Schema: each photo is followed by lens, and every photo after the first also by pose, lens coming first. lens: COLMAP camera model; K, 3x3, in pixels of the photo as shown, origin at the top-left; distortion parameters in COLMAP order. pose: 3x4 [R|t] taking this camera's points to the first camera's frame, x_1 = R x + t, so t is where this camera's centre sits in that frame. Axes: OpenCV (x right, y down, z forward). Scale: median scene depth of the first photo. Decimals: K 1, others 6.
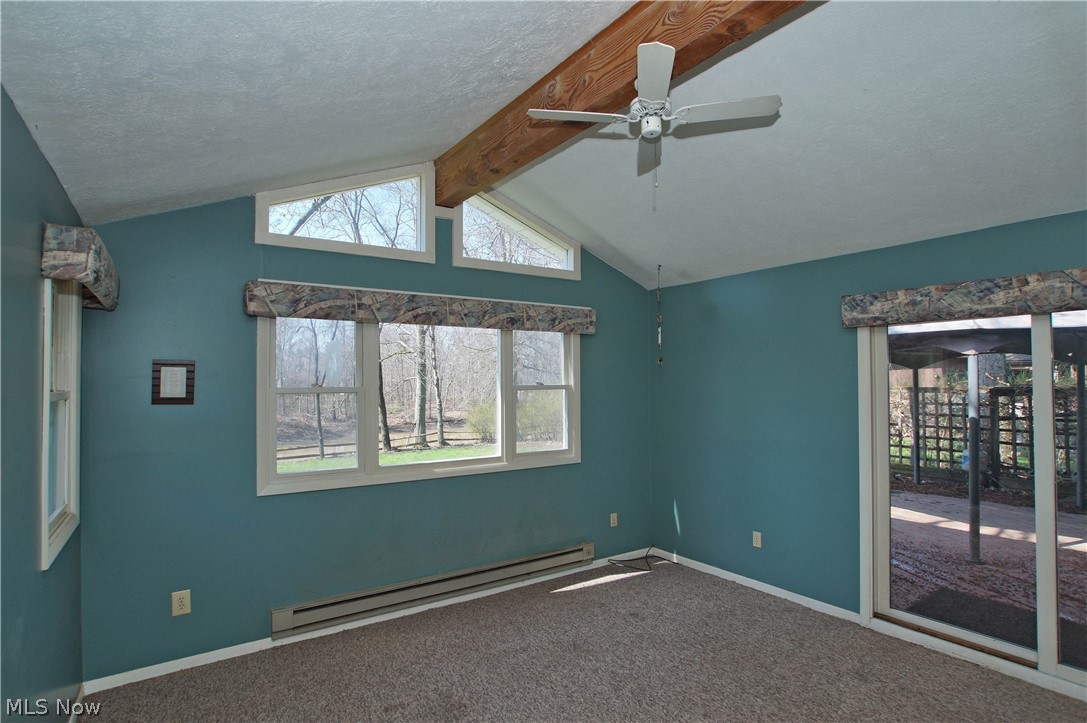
lens RADIAL K [[573.5, 0, 547.3], [0, 573.5, 367.6], [0, 0, 1]] dist [-0.019855, 0.001477]
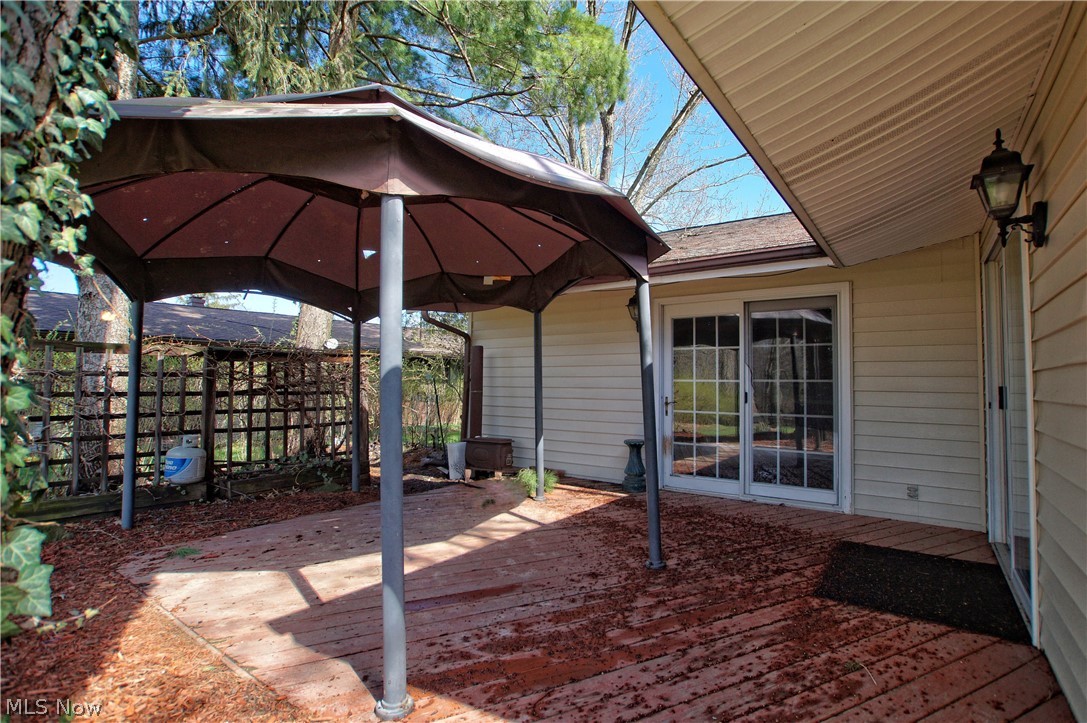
lens RADIAL K [[527.9, 0, 541.7], [0, 527.9, 365.1], [0, 0, 1]] dist [-0.058796, 0.025778]
pose [[-0.334037, 0.033212, 0.941974, 0.155403], [-0.025369, 0.998700, -0.044209, 0.115035], [-0.942218, -0.038665, -0.332761, 1.349088]]
